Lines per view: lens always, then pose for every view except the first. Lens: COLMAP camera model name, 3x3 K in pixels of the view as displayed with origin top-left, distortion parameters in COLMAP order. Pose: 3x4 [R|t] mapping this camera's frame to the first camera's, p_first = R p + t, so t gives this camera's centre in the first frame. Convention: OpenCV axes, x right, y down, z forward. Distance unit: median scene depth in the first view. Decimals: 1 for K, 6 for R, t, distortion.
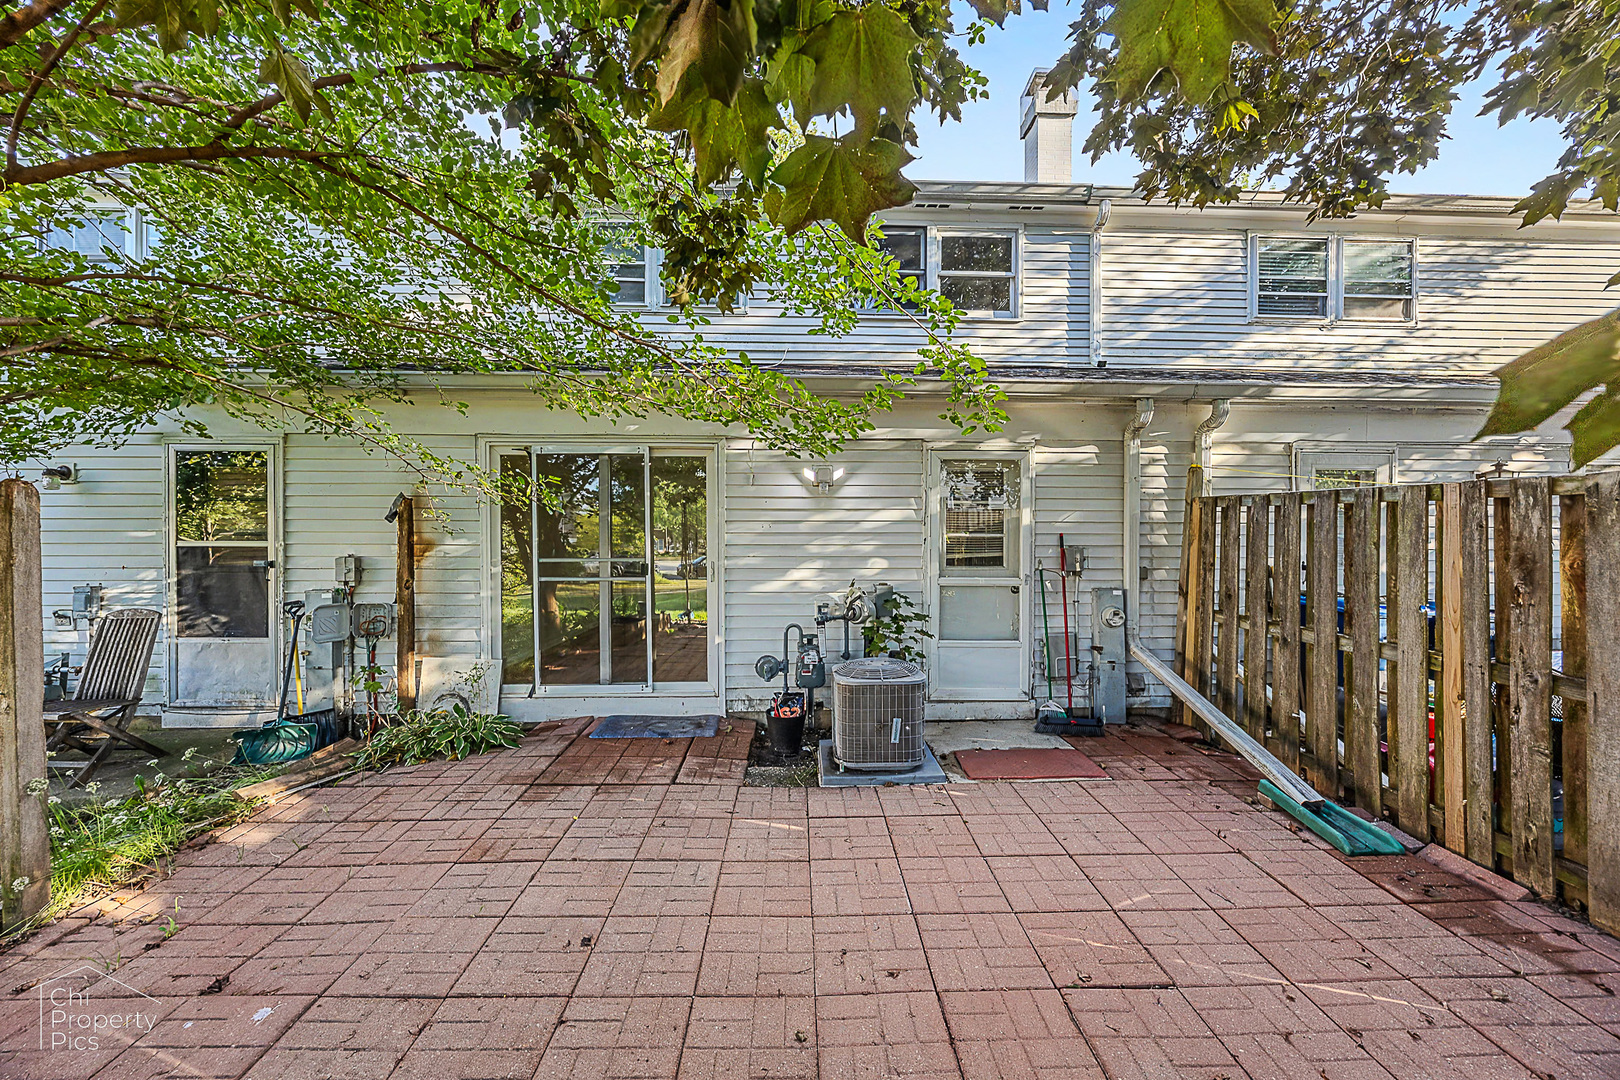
lens RADIAL K [[624.3, 0, 813.9], [0, 624.3, 533.2], [0, 0, 1]] dist [-0.002131, -0.000151]
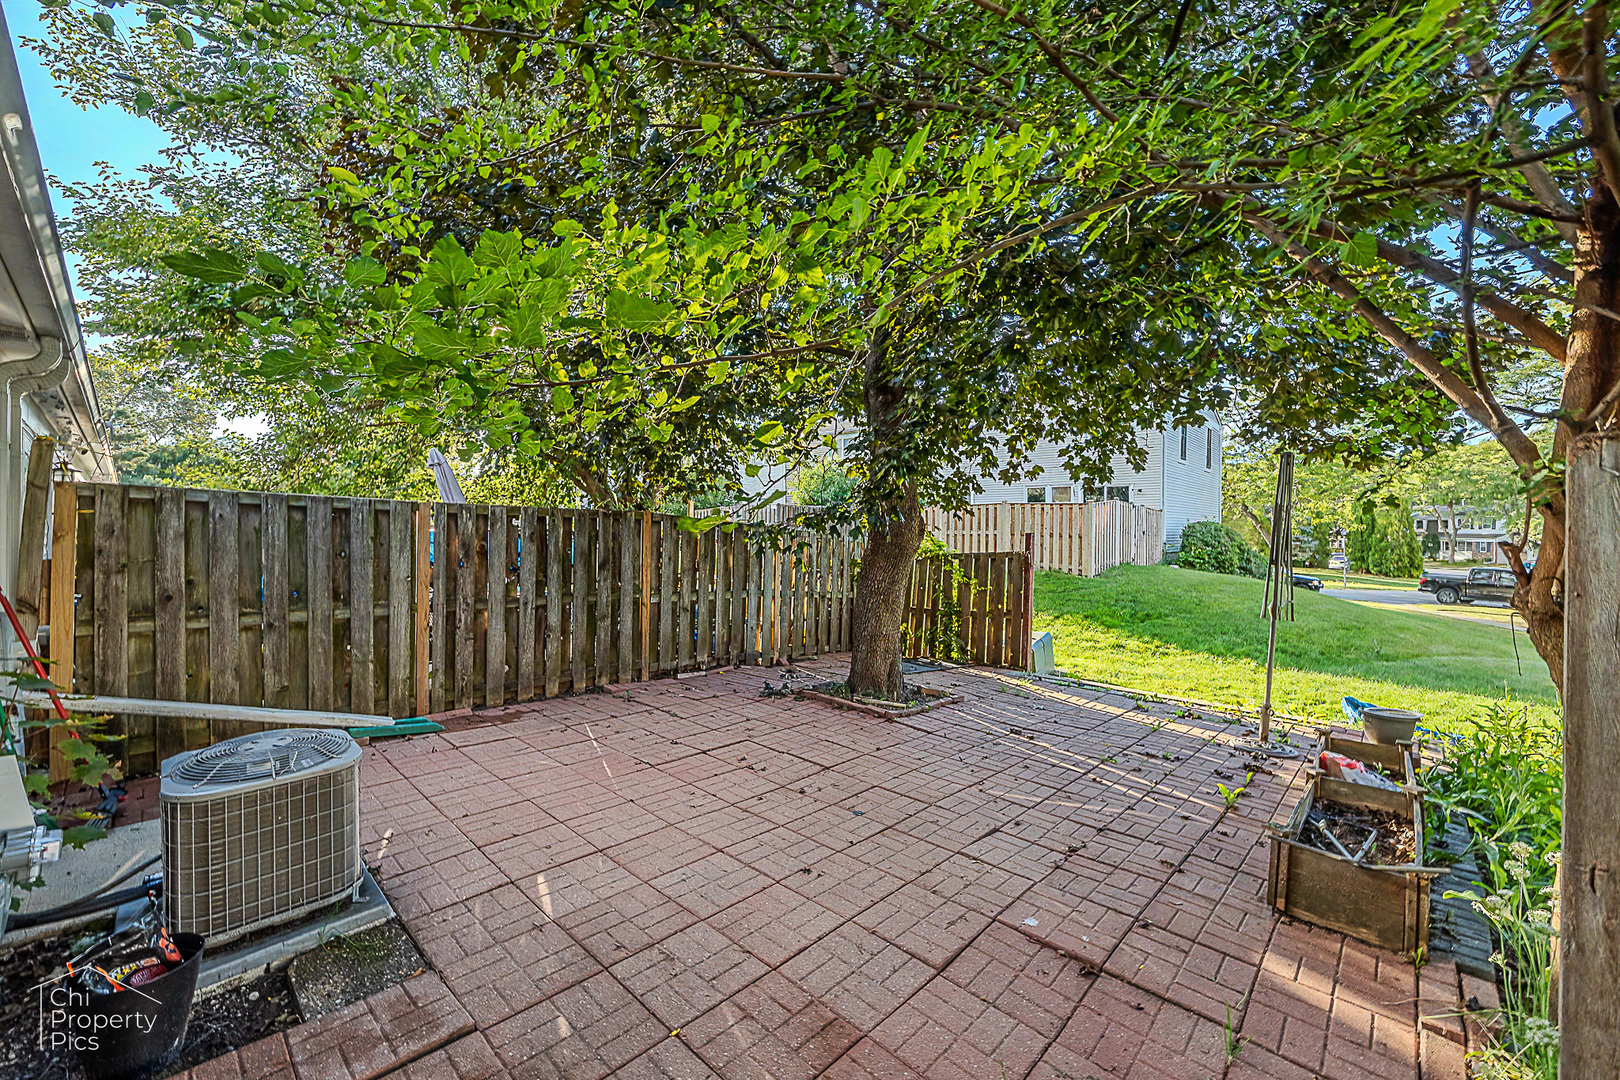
lens RADIAL K [[624.3, 0, 813.9], [0, 624.3, 533.2], [0, 0, 1]] dist [-0.002131, -0.000151]
pose [[-0.707942, -0.000794, 0.706270, -1.165735], [-0.007520, 0.999951, -0.006414, 0.003794], [-0.706231, -0.009851, -0.707913, 1.757871]]
